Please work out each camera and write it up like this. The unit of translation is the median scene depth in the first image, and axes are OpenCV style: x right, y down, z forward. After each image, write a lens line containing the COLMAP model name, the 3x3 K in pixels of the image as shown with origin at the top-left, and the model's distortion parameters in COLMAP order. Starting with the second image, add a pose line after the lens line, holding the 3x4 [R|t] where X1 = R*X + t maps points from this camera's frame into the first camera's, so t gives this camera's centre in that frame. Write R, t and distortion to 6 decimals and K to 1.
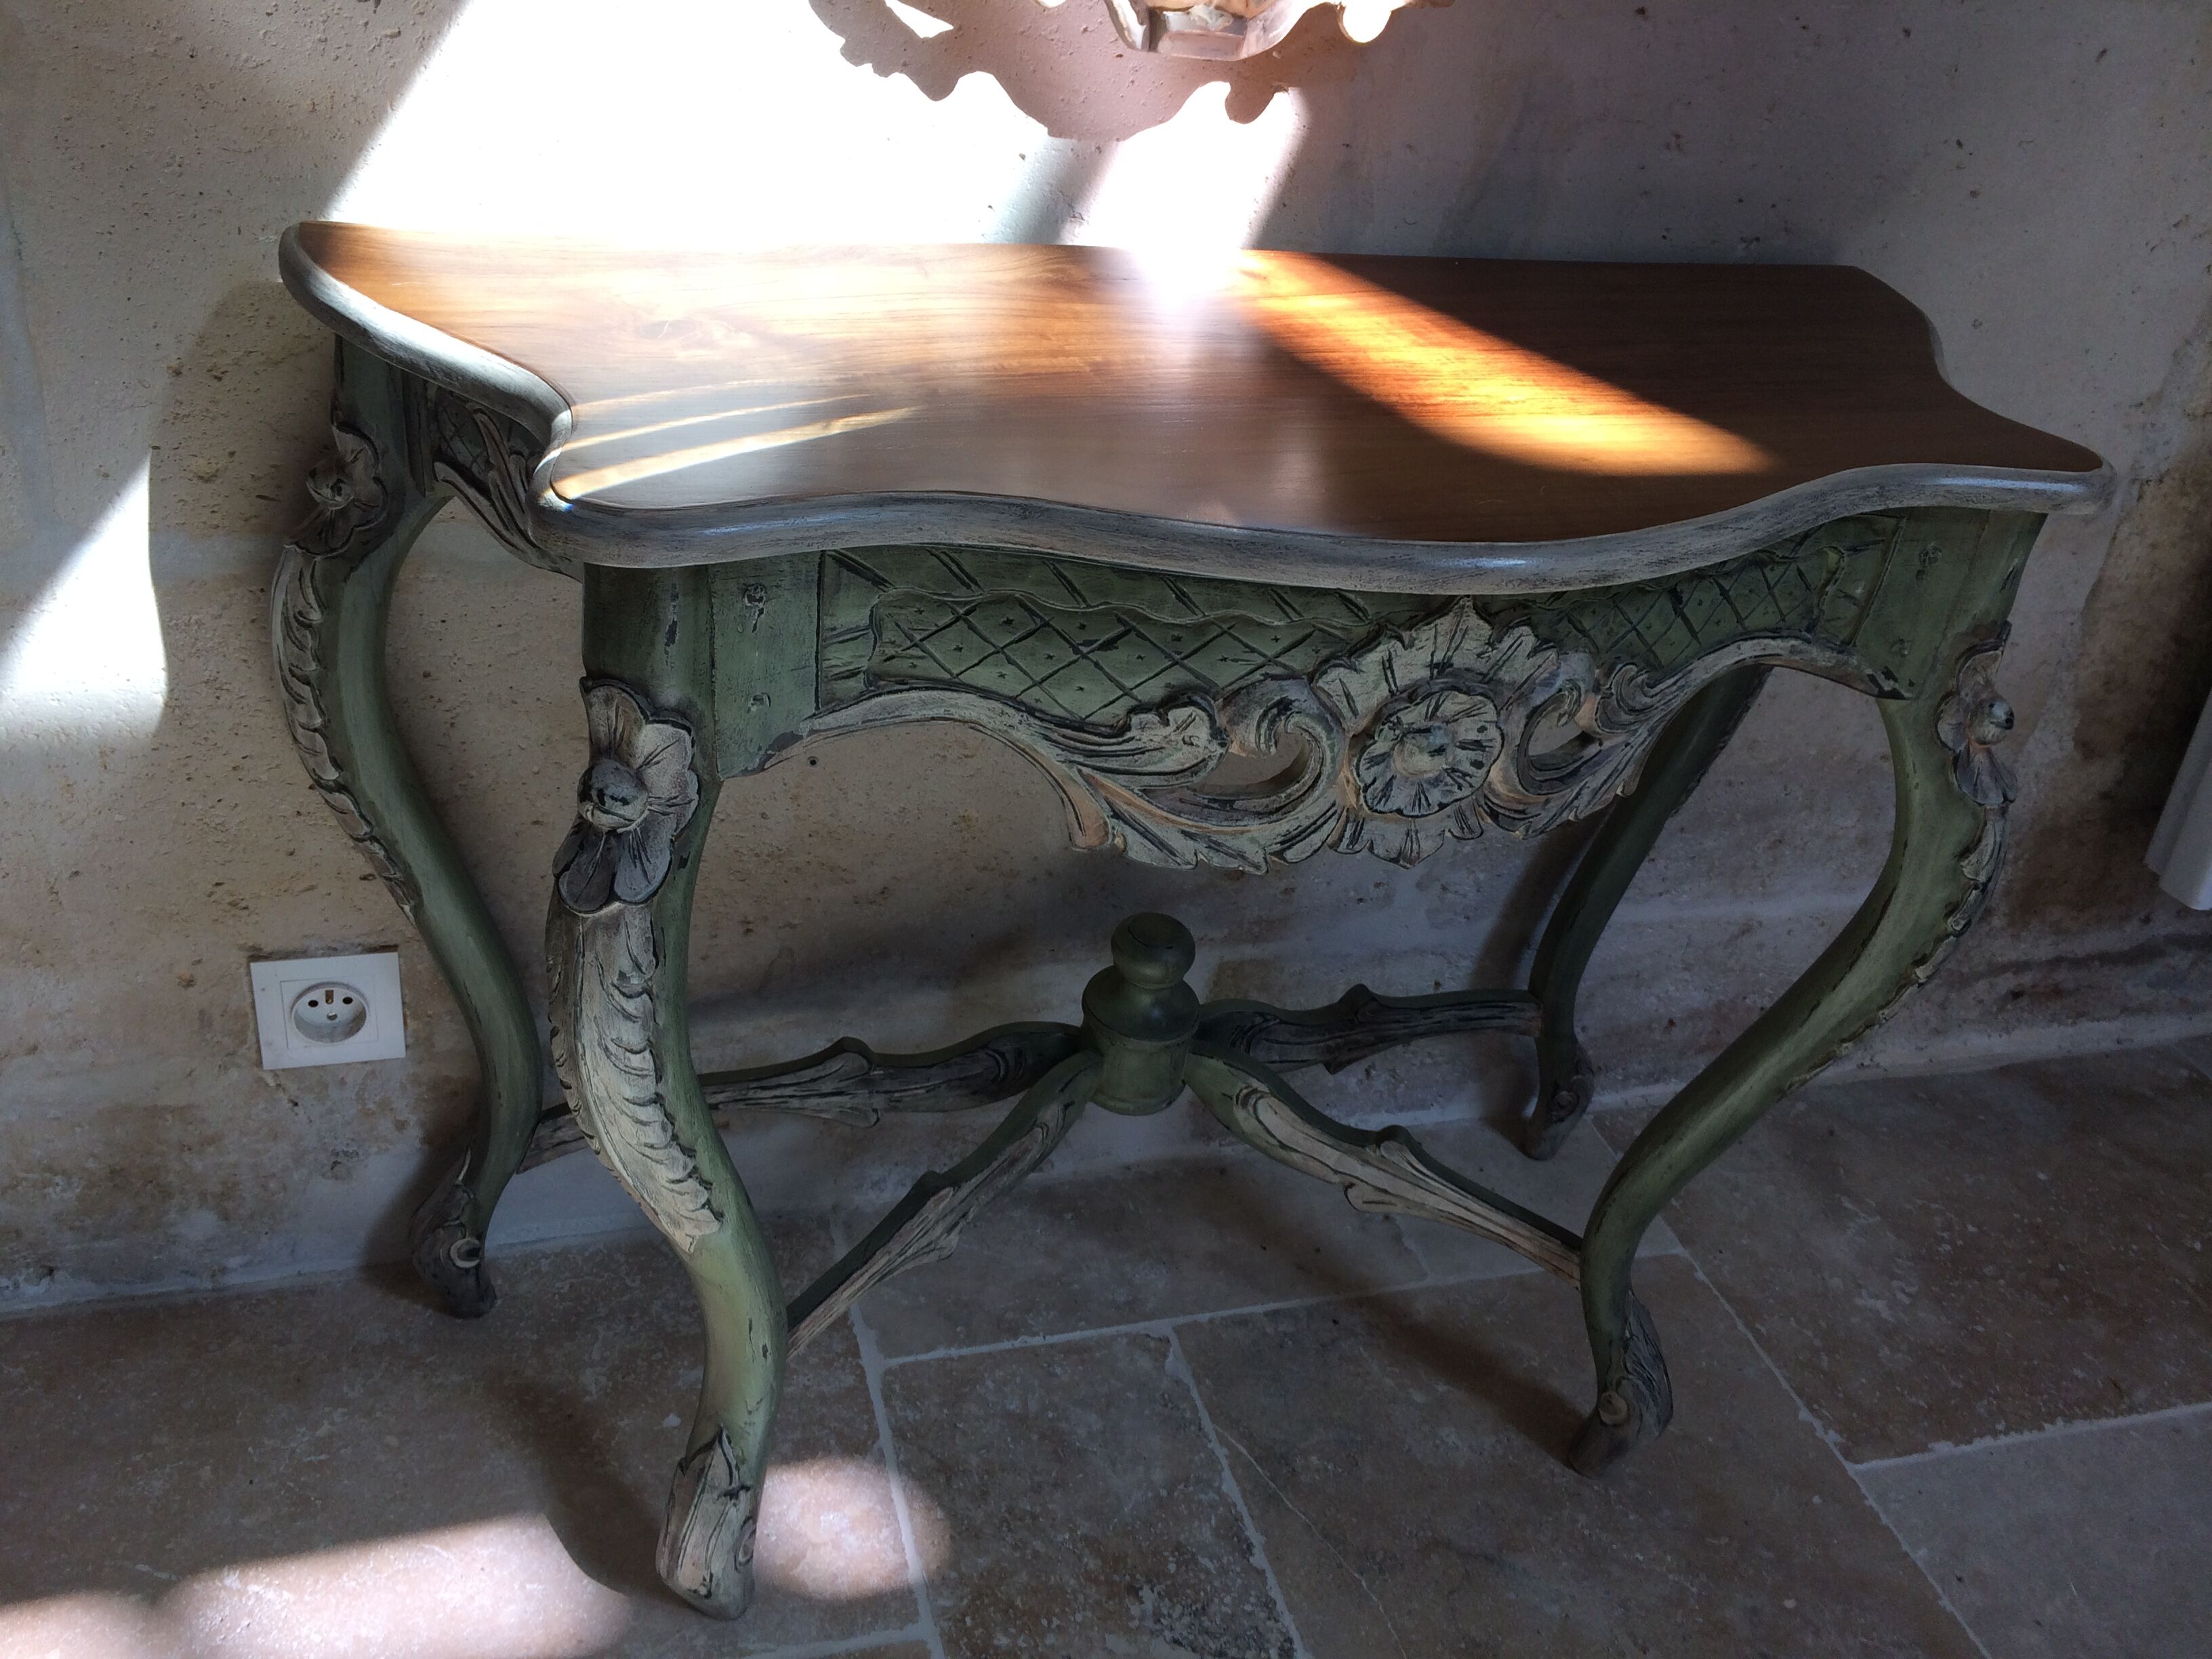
lens RADIAL K [[1921.0, 0, 1106.9], [0, 1921.0, 816.6], [0, 0, 1]] dist [0.083489, -0.125662]
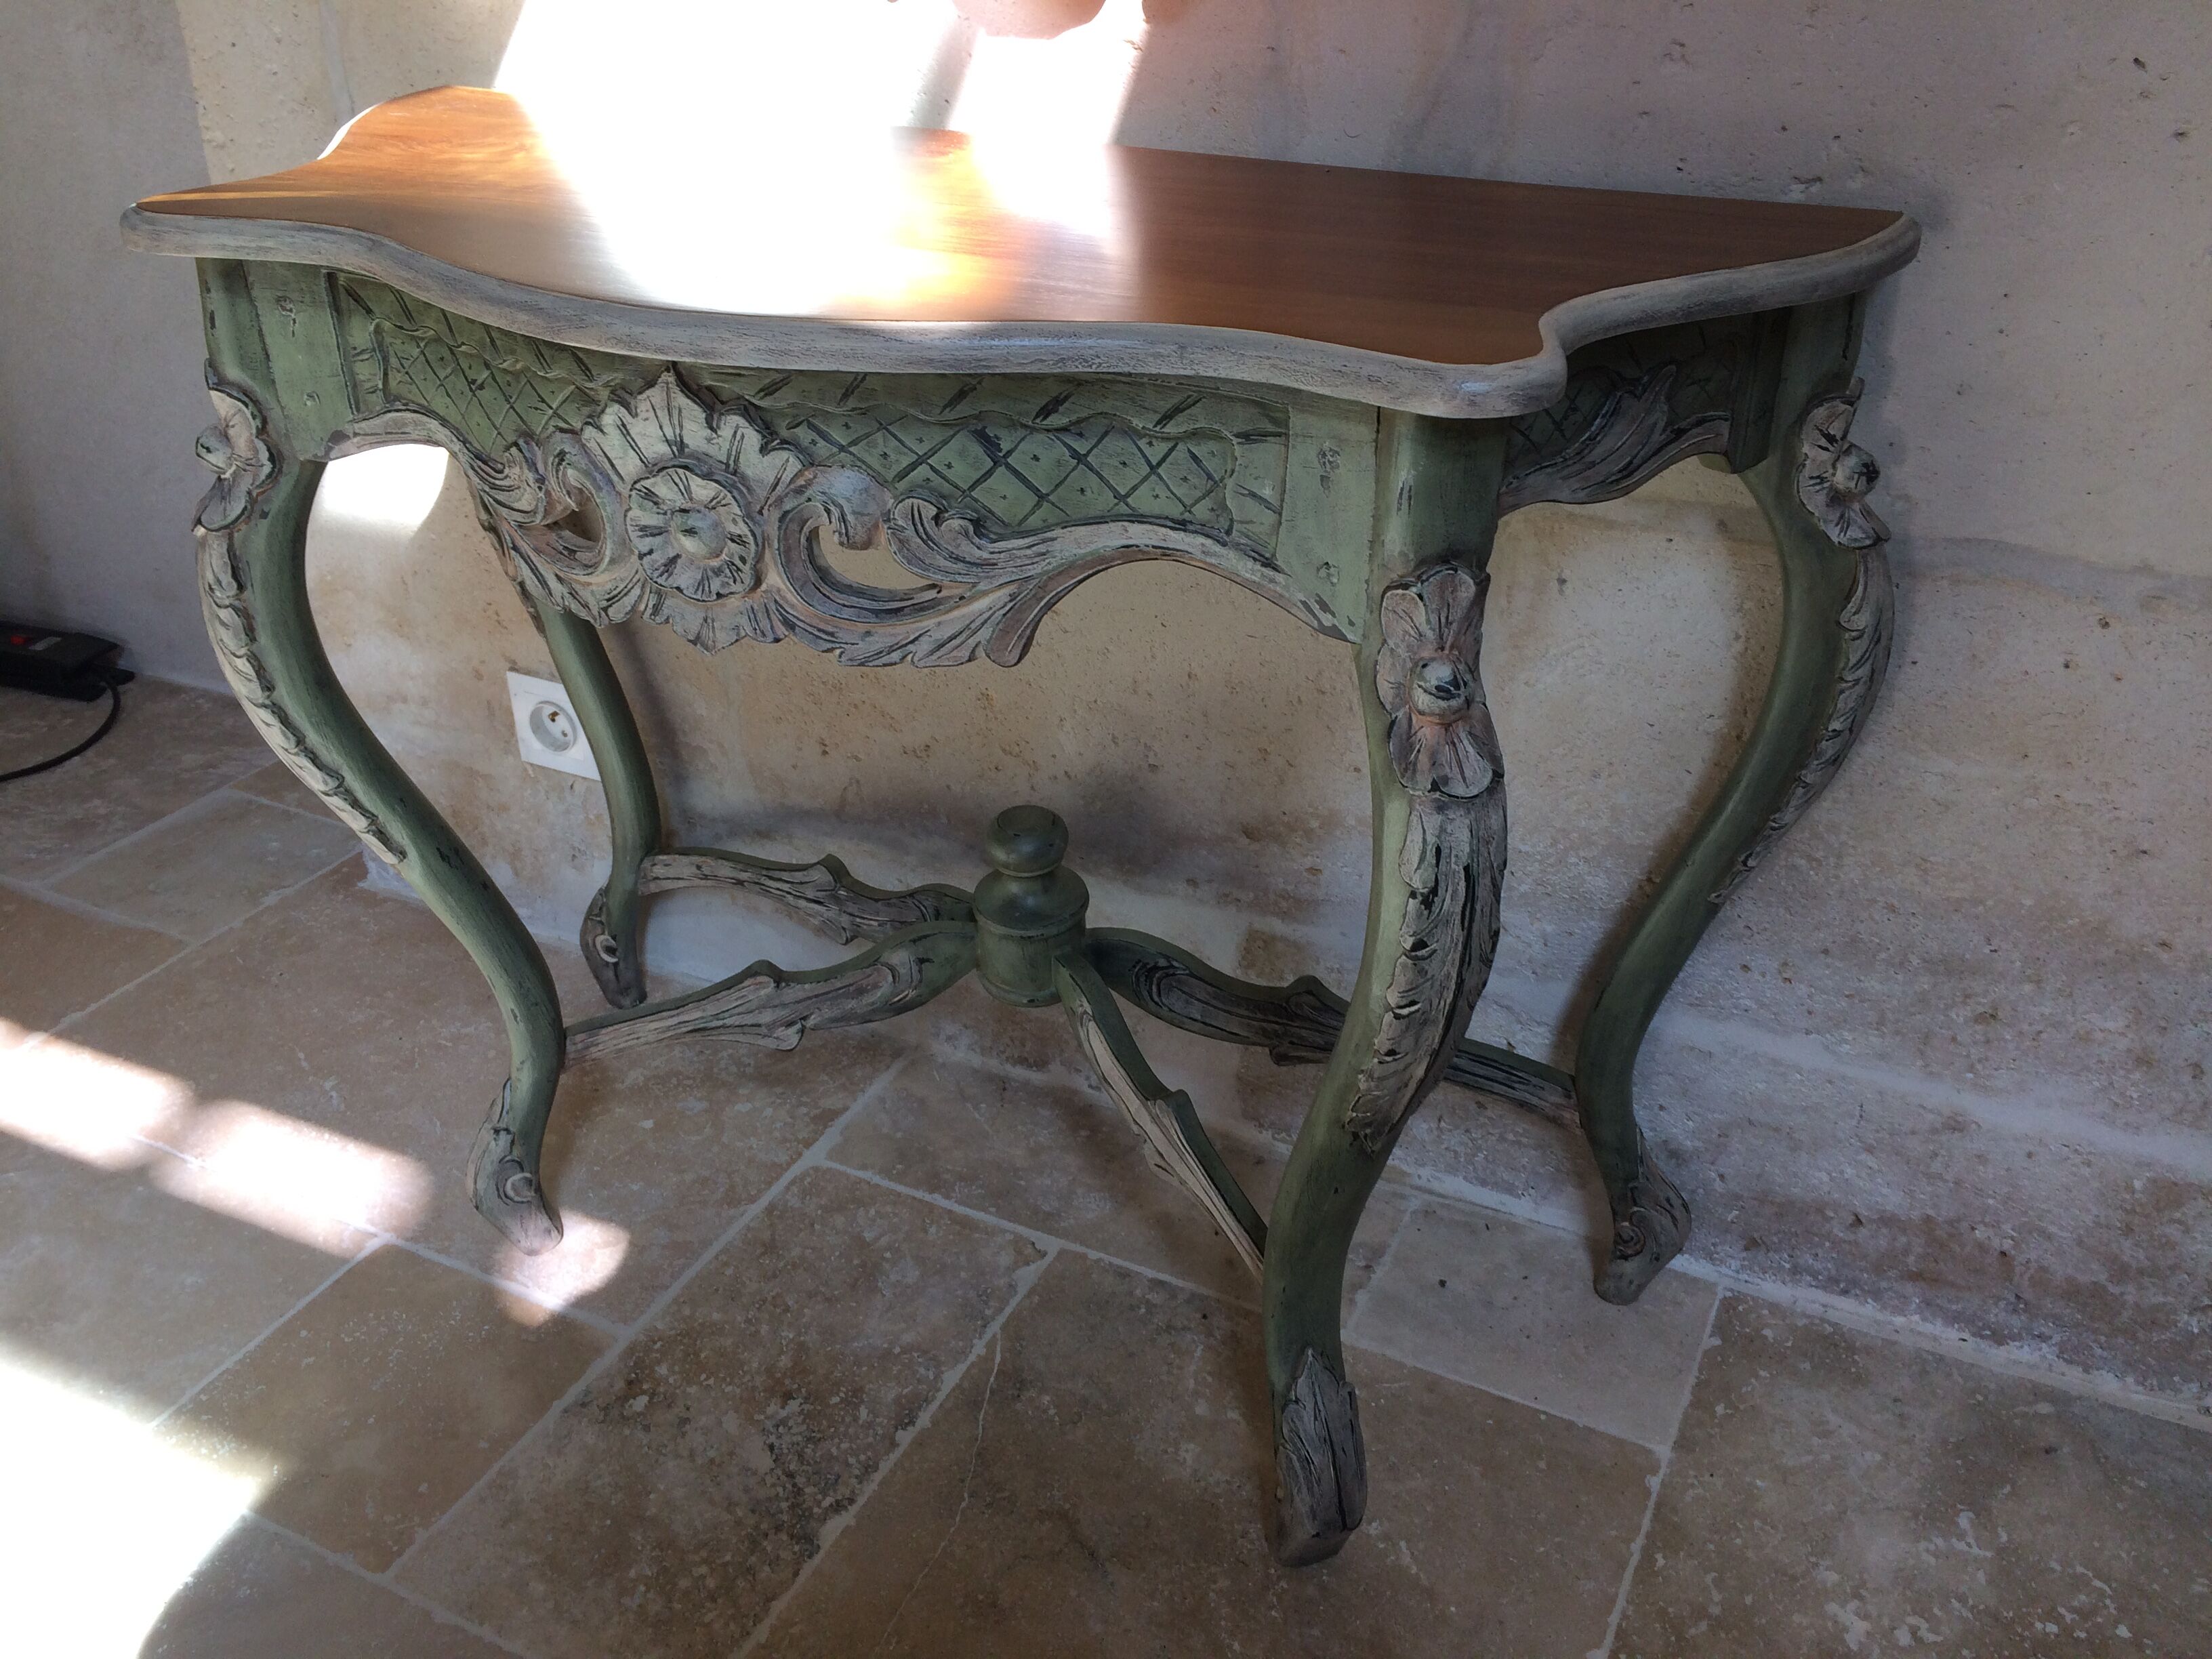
lens RADIAL K [[1921.0, 0, 1097.0], [0, 1921.0, 834.7], [0, 0, 1]] dist [0.083489, -0.125662]
pose [[0.724794, 0.241037, -0.645426, 0.776167], [-0.278294, 0.959404, 0.045778, 0.010309], [0.630259, 0.146439, 0.762450, 0.269753]]
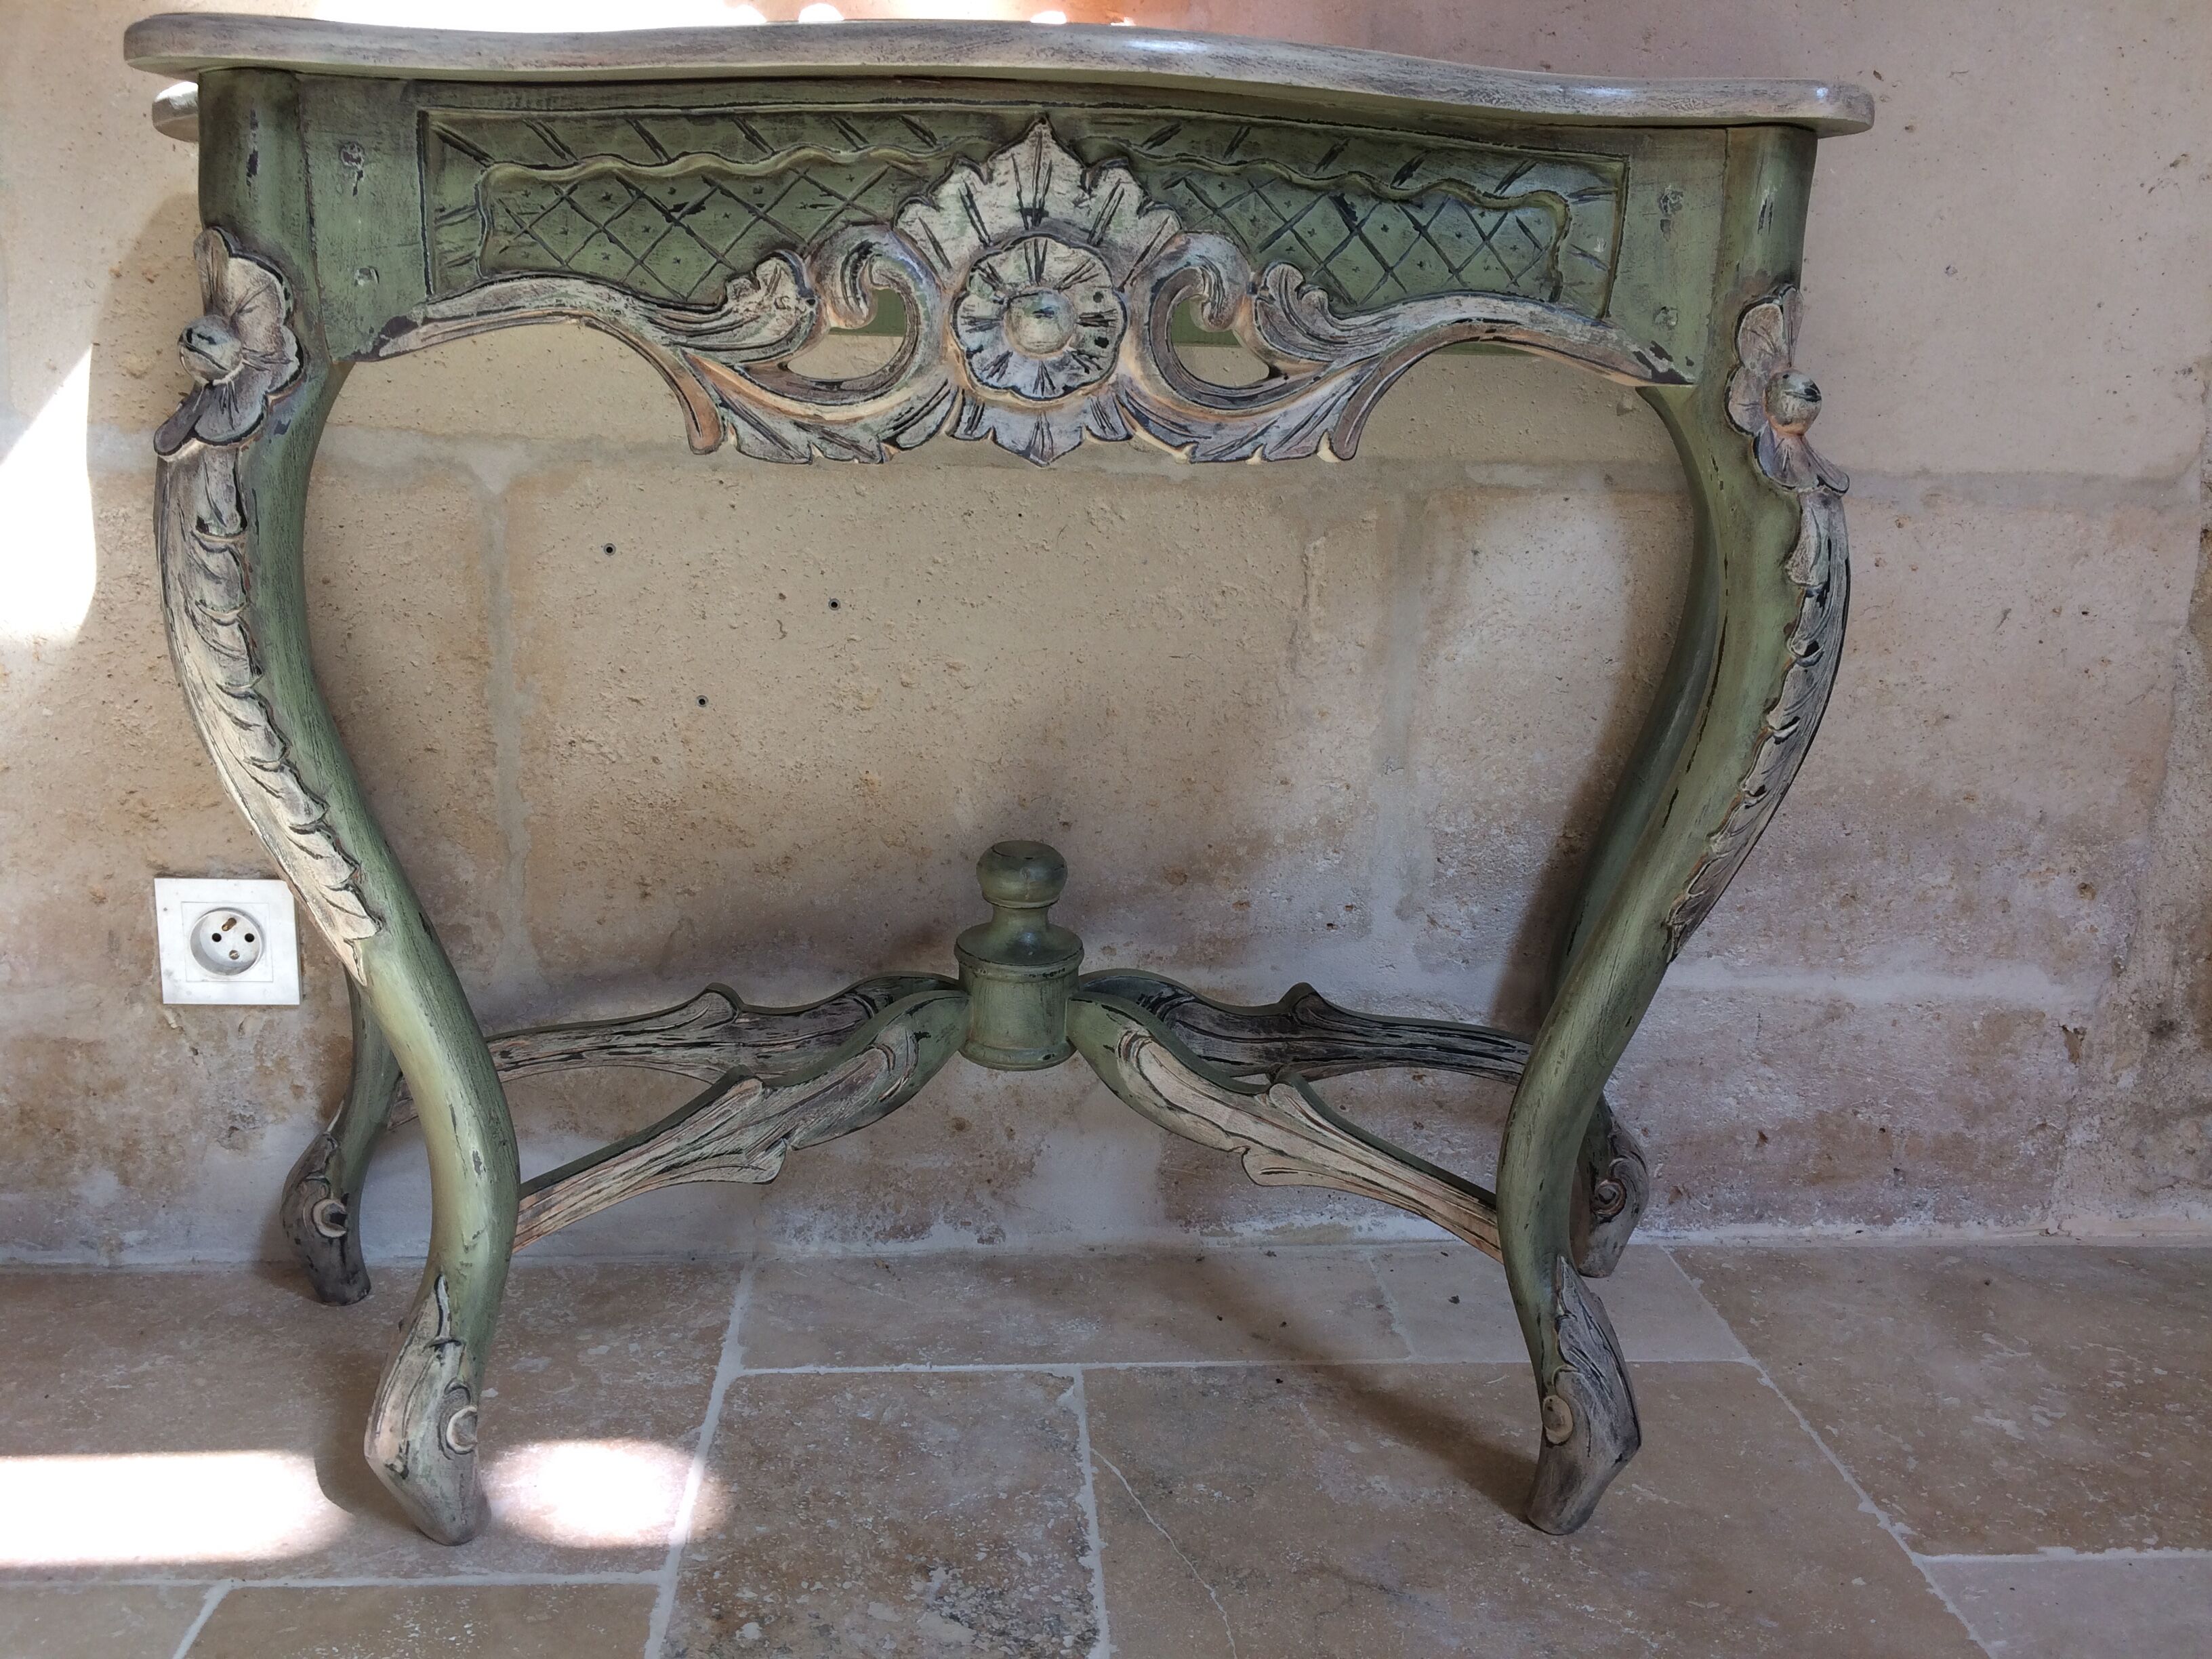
lens RADIAL K [[1921.0, 0, 1109.9], [0, 1921.0, 823.0], [0, 0, 1]] dist [0.083489, -0.125662]
pose [[0.973719, -0.033890, -0.225215, 0.302376], [-0.040889, 0.946787, -0.319254, 0.374149], [0.224050, 0.320073, 0.920519, 0.158233]]
